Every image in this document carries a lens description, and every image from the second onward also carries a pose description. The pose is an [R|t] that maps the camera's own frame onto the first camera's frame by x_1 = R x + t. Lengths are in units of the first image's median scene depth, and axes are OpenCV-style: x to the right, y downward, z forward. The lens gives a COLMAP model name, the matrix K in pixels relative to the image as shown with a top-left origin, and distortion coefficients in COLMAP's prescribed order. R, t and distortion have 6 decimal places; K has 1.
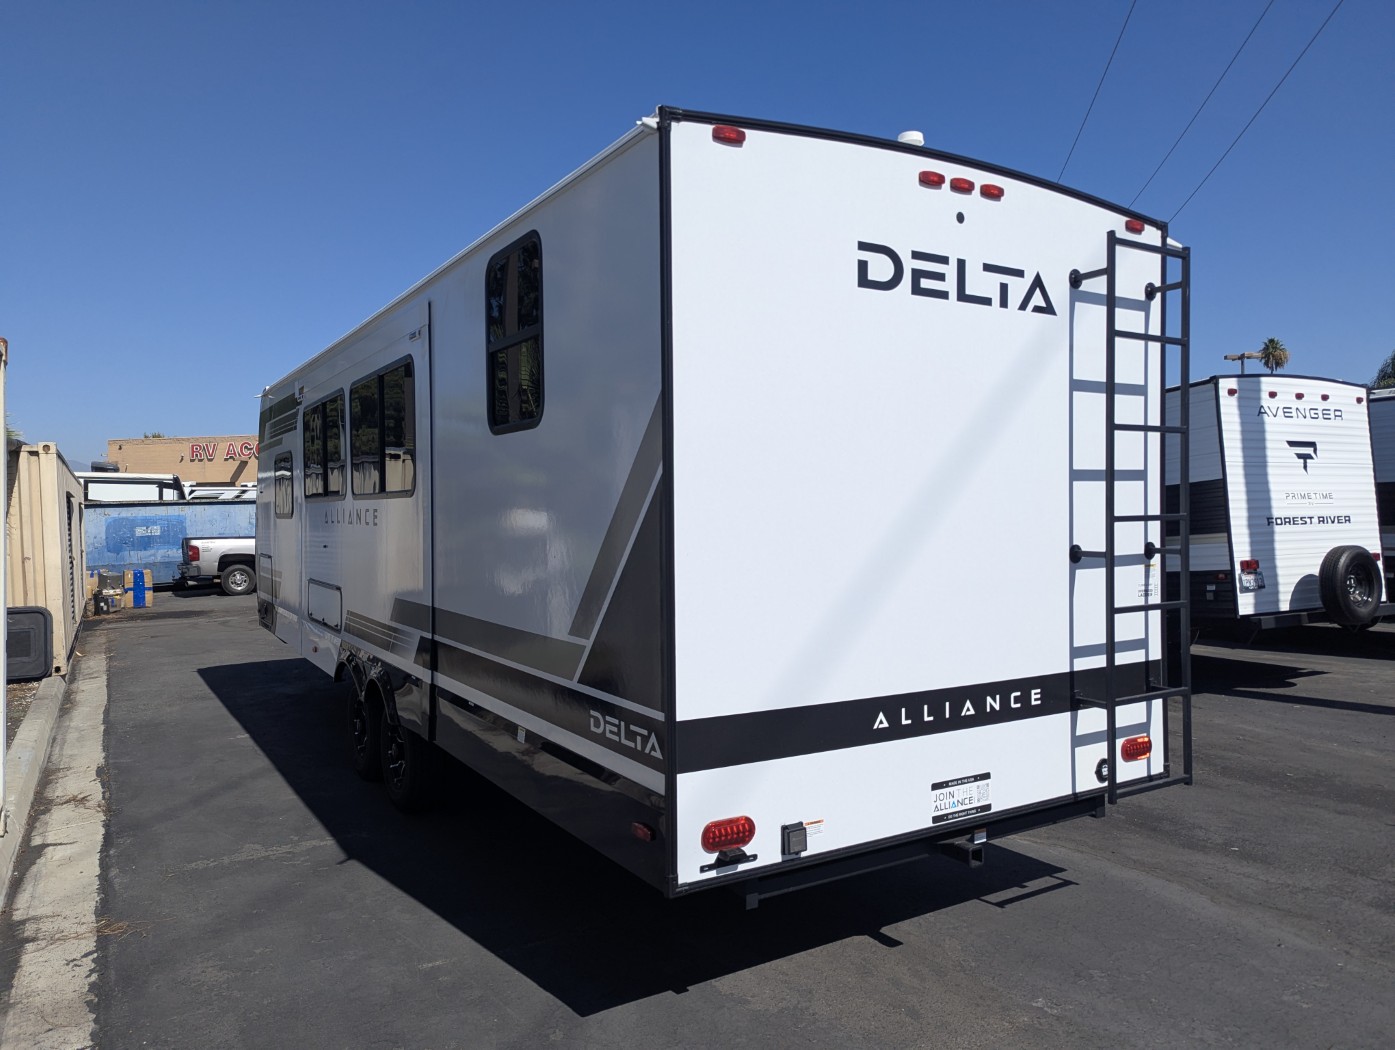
lens RADIAL K [[992.3, 0, 697.5], [0, 992.3, 525.0], [0, 0, 1]] dist [0.039935, -0.002486]
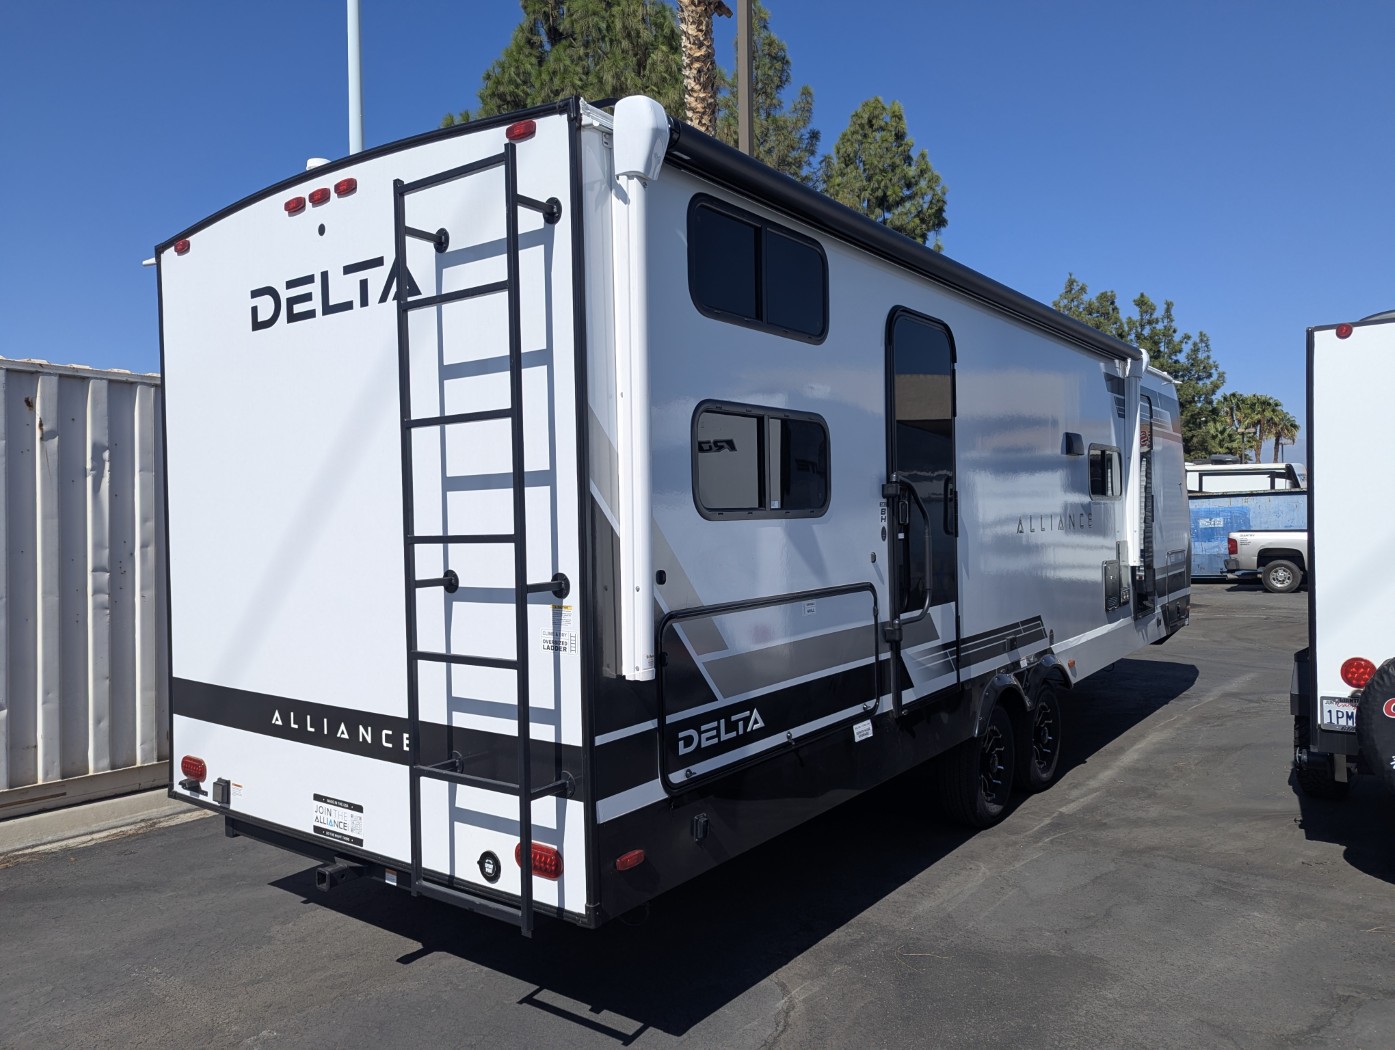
lens RADIAL K [[995.4, 0, 696.6], [0, 995.4, 533.5], [0, 0, 1]] dist [0.040360, -0.003285]
pose [[0.366279, 0.018681, -0.930318, 1.258500], [0.001188, 0.999788, 0.020543, -0.027617], [0.930504, -0.008629, 0.366179, 0.931191]]
